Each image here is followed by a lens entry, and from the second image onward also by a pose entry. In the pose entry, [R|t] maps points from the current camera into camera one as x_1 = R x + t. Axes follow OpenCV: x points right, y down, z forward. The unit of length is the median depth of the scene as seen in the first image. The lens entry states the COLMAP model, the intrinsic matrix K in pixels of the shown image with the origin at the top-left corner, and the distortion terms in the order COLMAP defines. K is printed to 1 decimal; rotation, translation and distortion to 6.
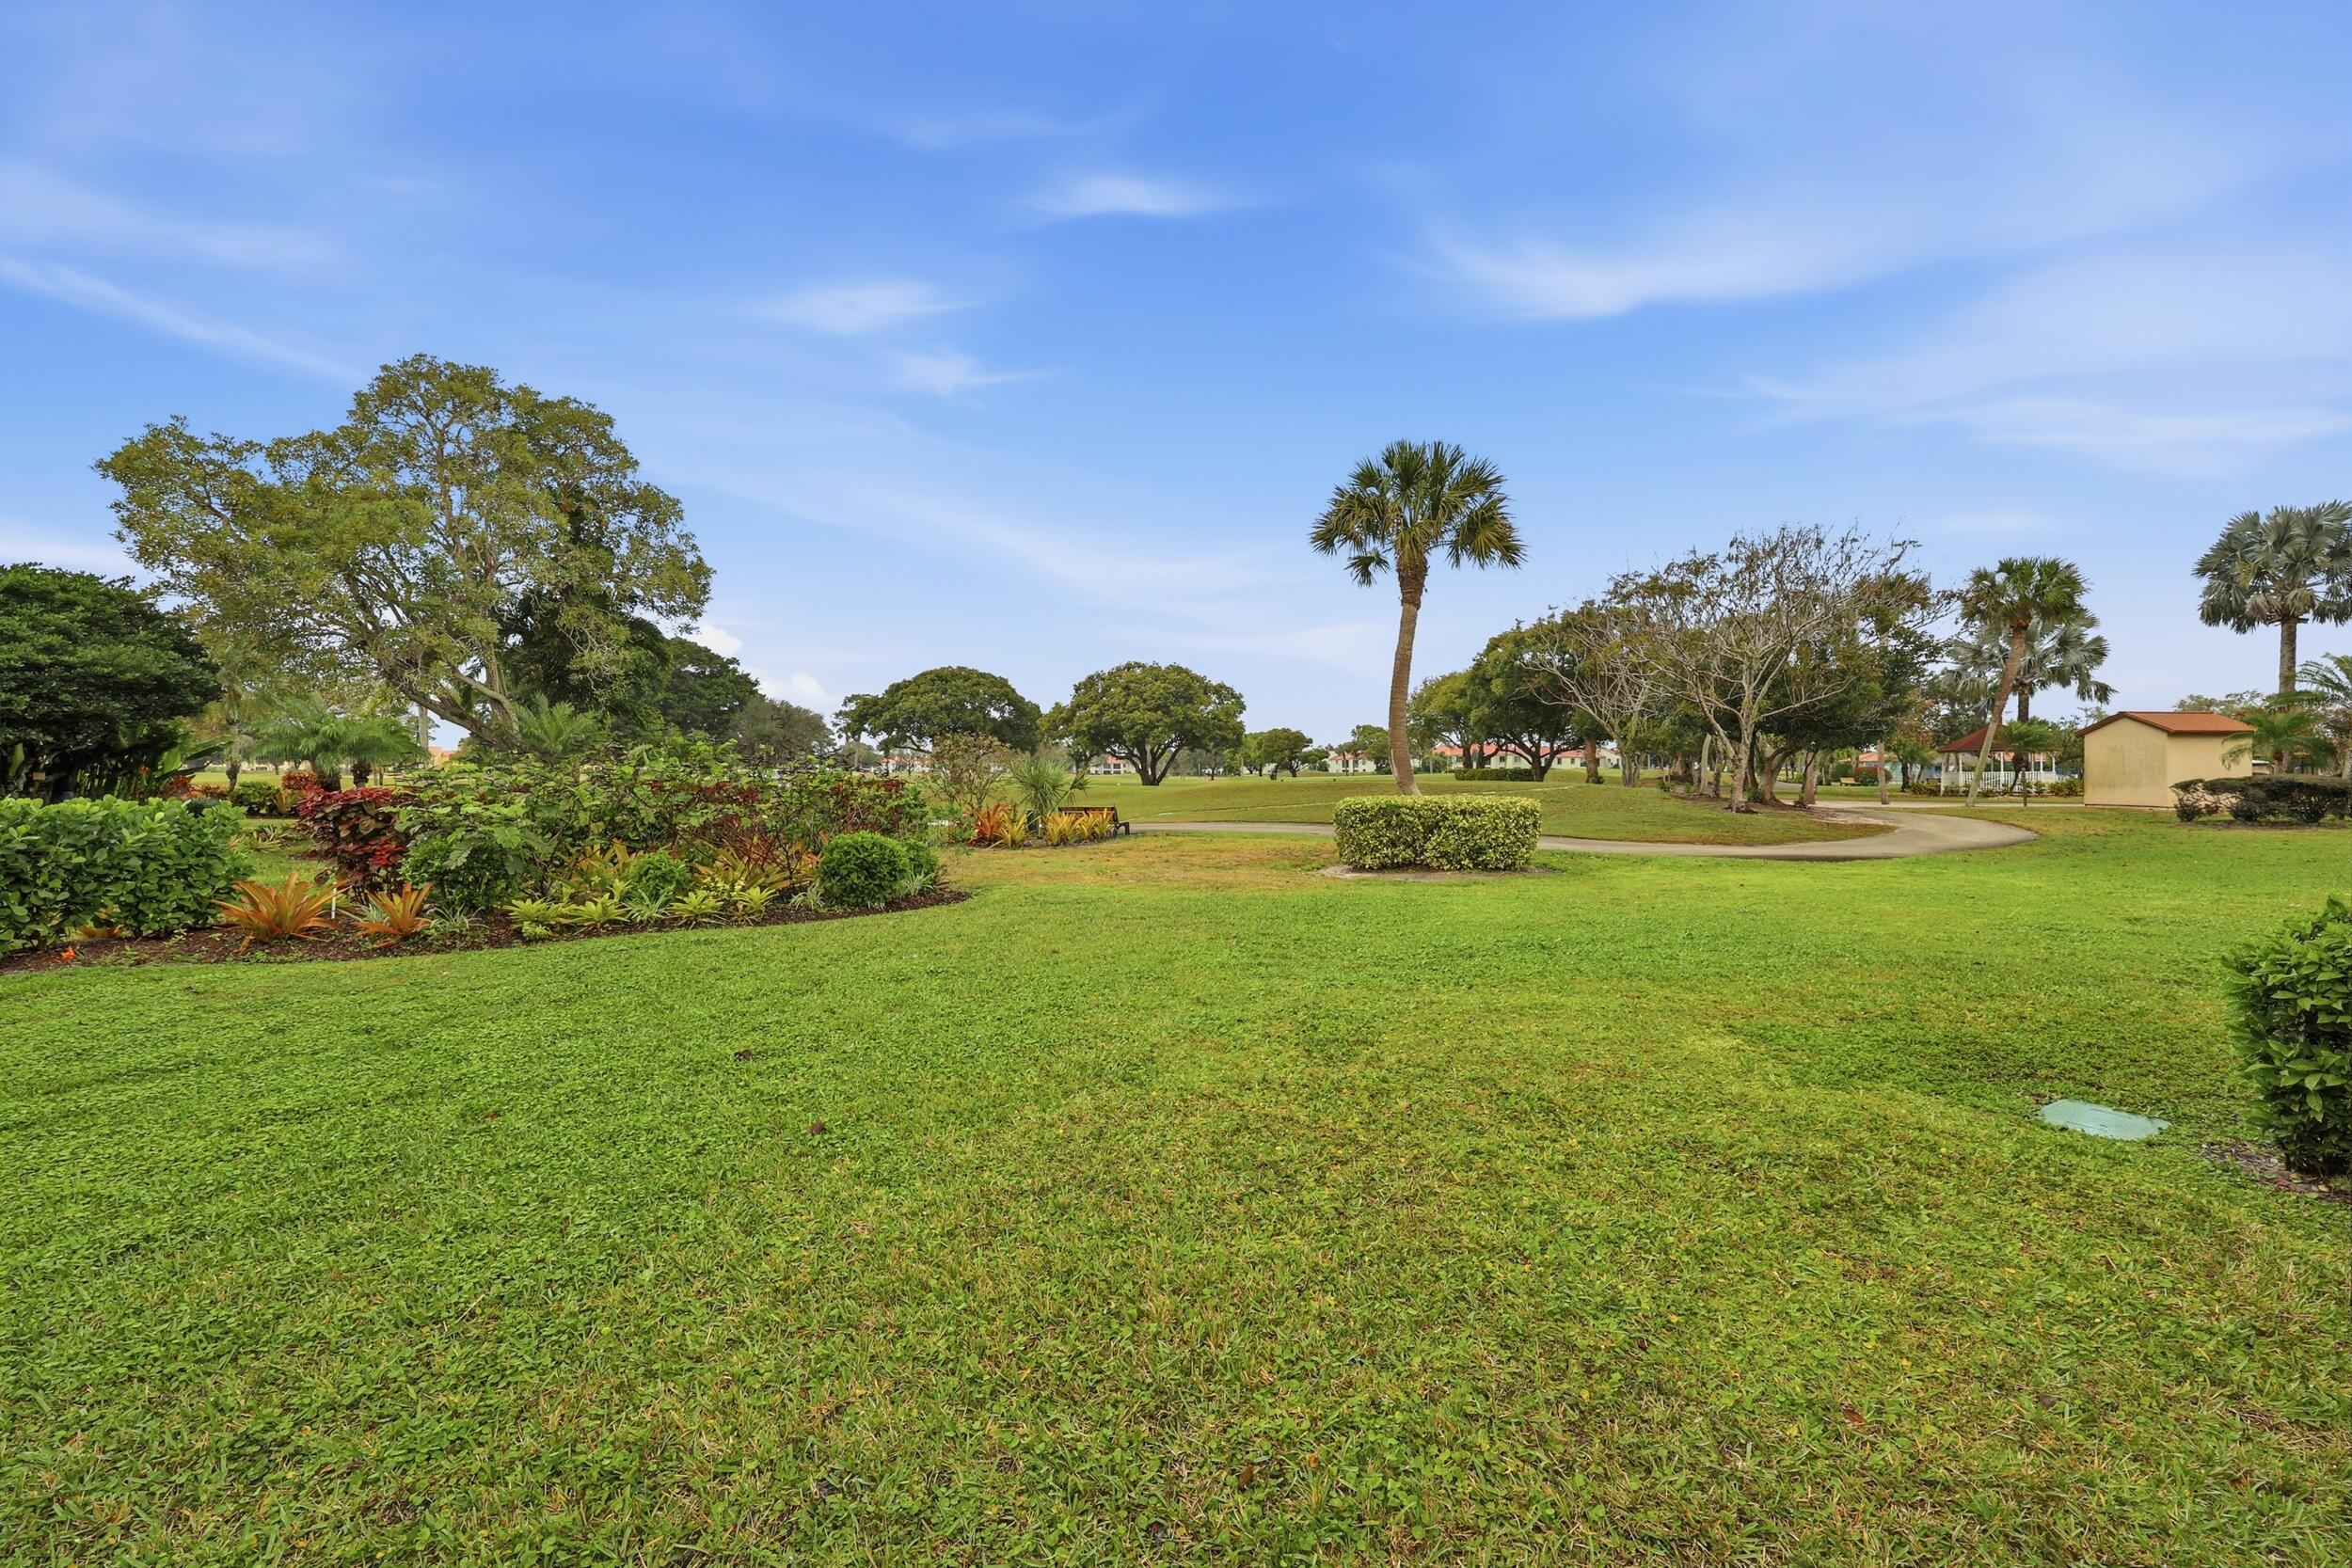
lens RADIAL K [[953.6, 0, 1162.6], [0, 953.6, 779.7], [0, 0, 1]] dist [0.003004, 0.000030]
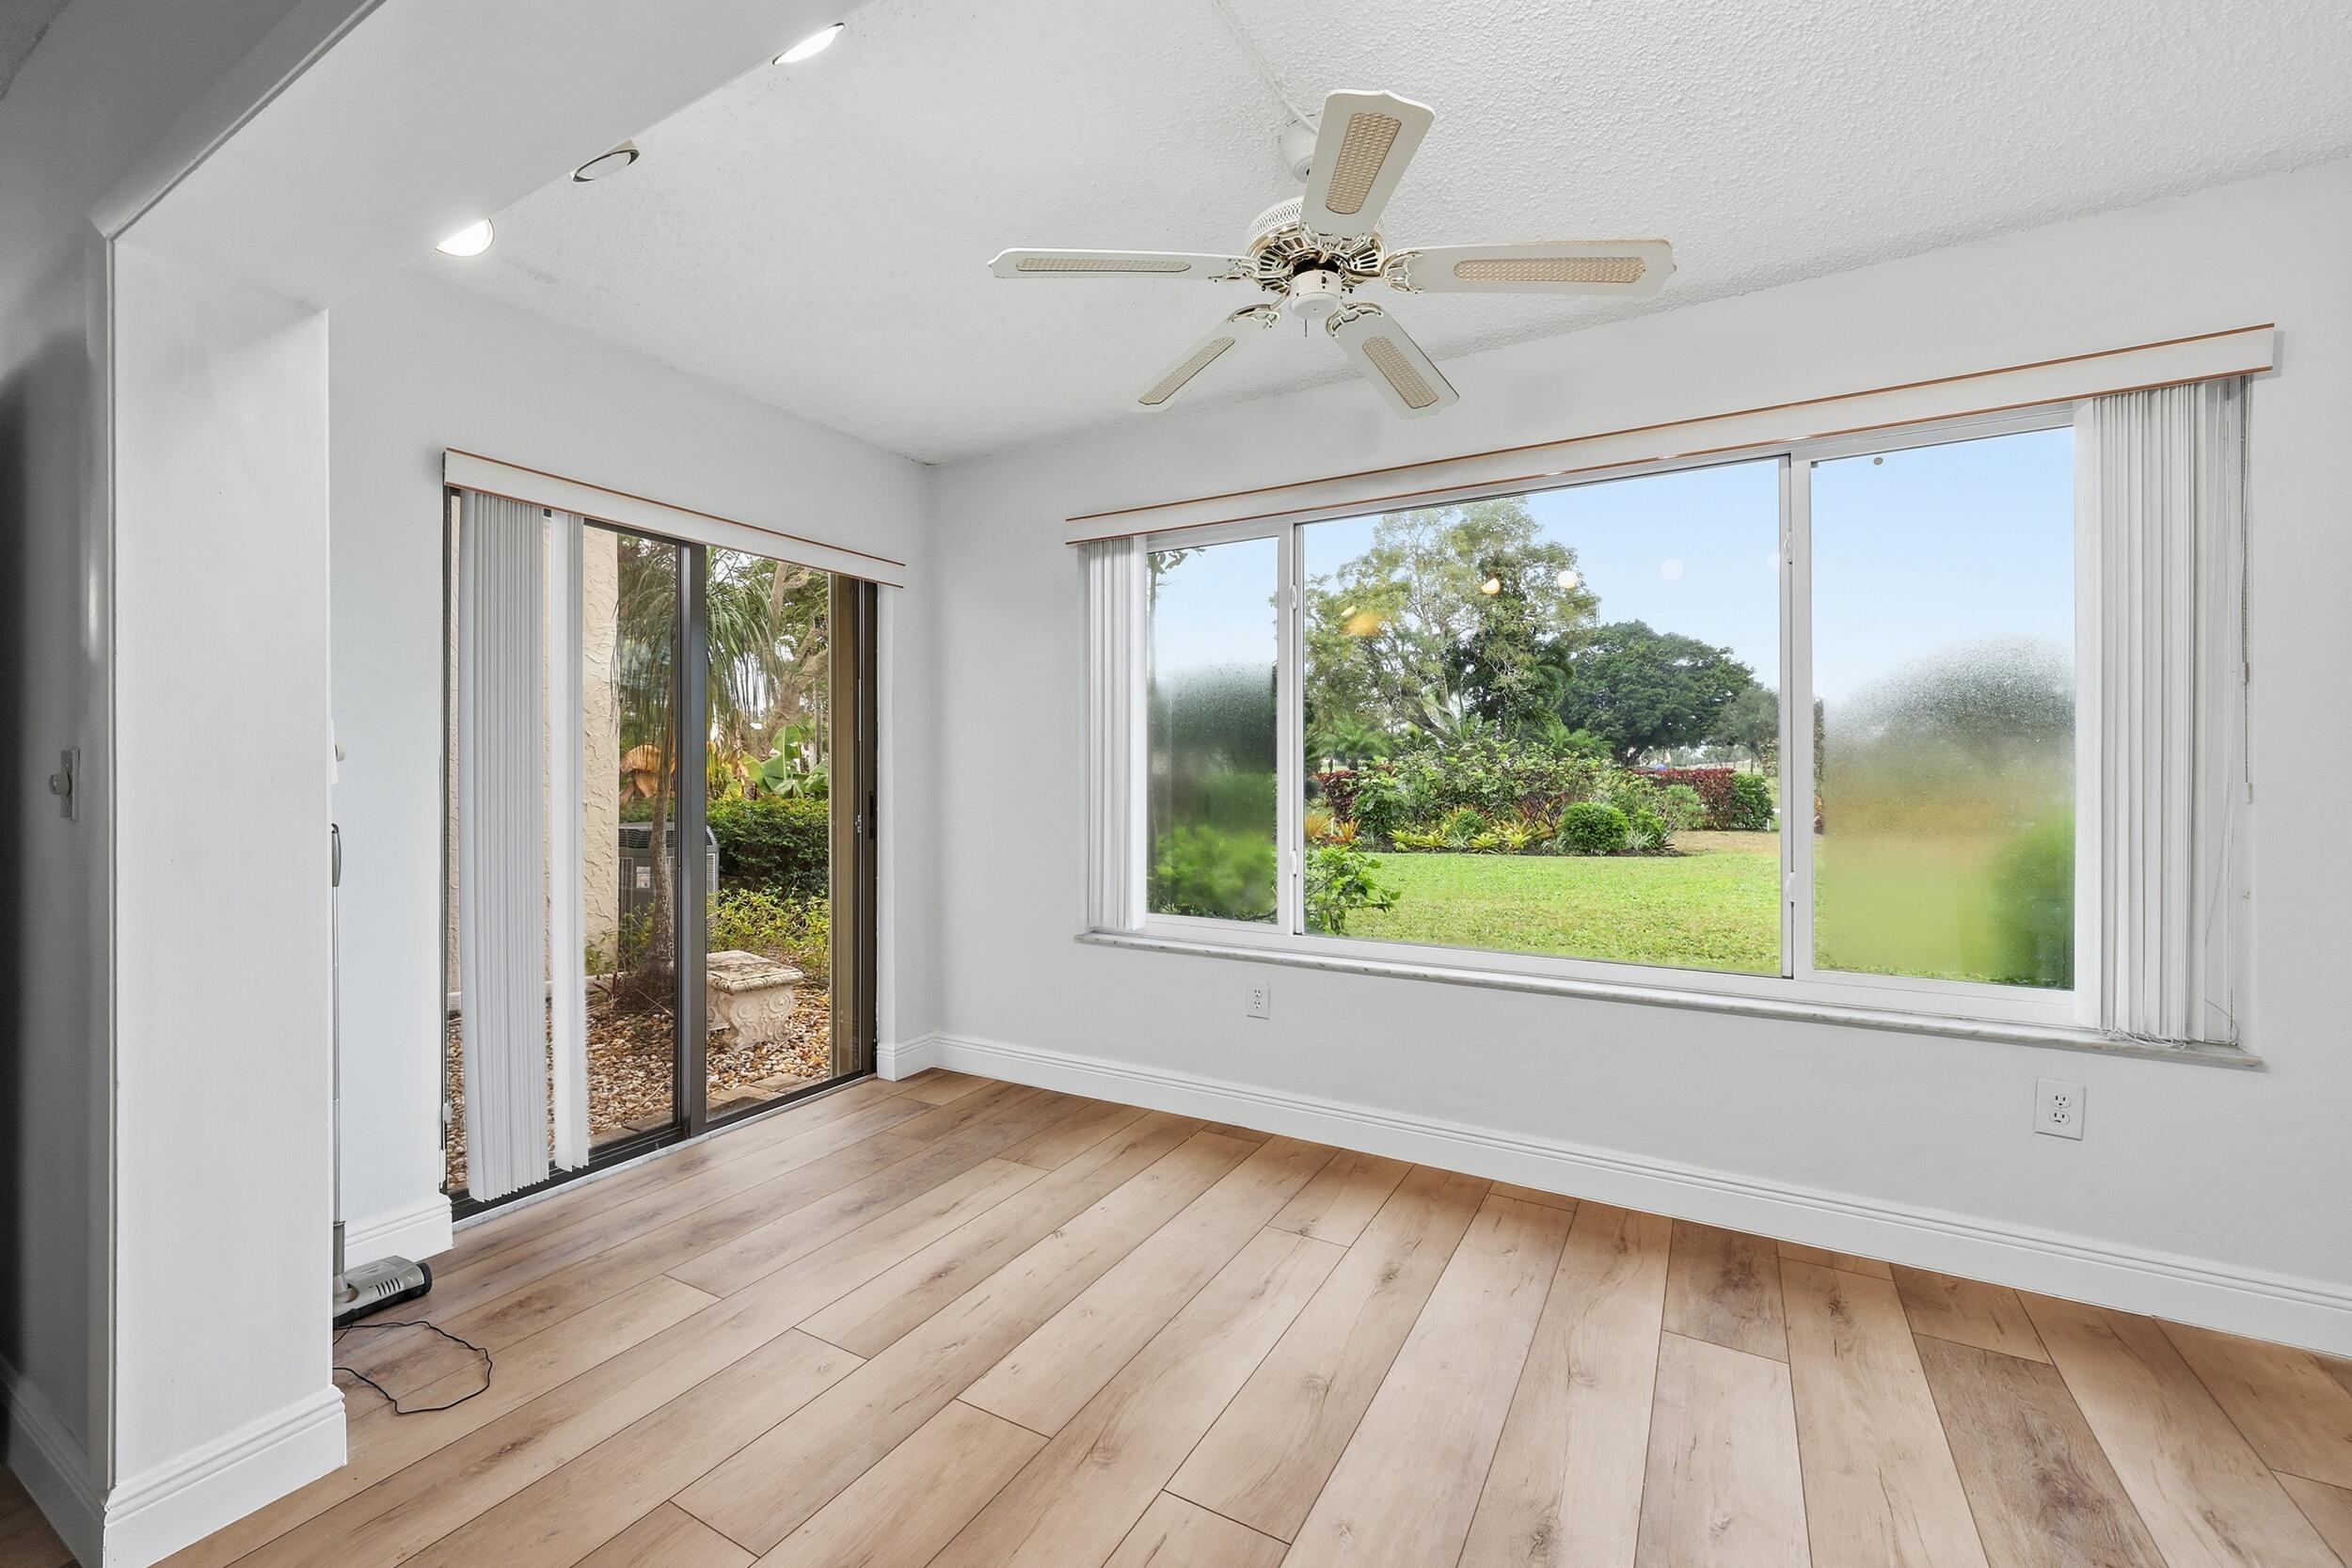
lens RADIAL K [[953.6, 0, 1175.4], [0, 953.6, 782.9], [0, 0, 1]] dist [0.003004, 0.000030]
pose [[0.570287, 0.013704, -0.821331, 0.517674], [-0.004846, 0.999900, 0.013318, 0.010785], [0.821431, -0.003615, 0.570297, -0.350325]]
